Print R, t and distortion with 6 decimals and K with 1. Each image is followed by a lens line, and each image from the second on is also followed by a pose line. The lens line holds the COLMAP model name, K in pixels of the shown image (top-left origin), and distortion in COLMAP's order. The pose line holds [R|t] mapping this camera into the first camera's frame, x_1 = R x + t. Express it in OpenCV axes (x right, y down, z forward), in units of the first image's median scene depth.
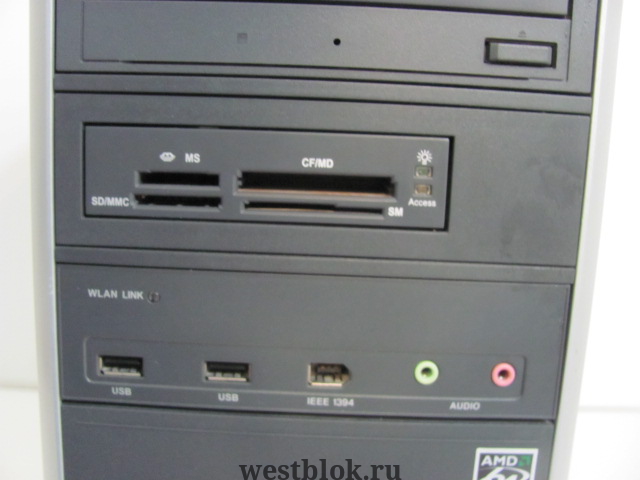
lens RADIAL K [[664.6, 0, 320.0], [0, 664.6, 240.0], [0, 0, 1]] dist [-0.220558, 0.209289]
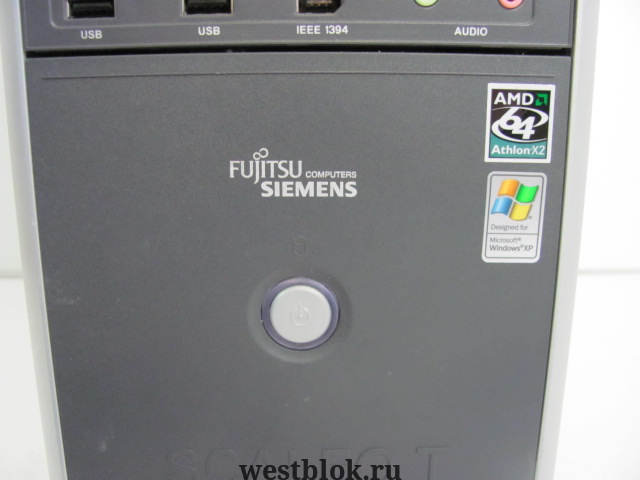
lens RADIAL K [[667.8, 0, 299.3], [0, 667.8, 240.3], [0, 0, 1]] dist [-0.215819, 0.217488]
pose [[0.998641, -0.050893, -0.011247, -0.020214], [0.051587, 0.995928, 0.073933, 0.466278], [0.007438, -0.074413, 0.997200, 0.078969]]
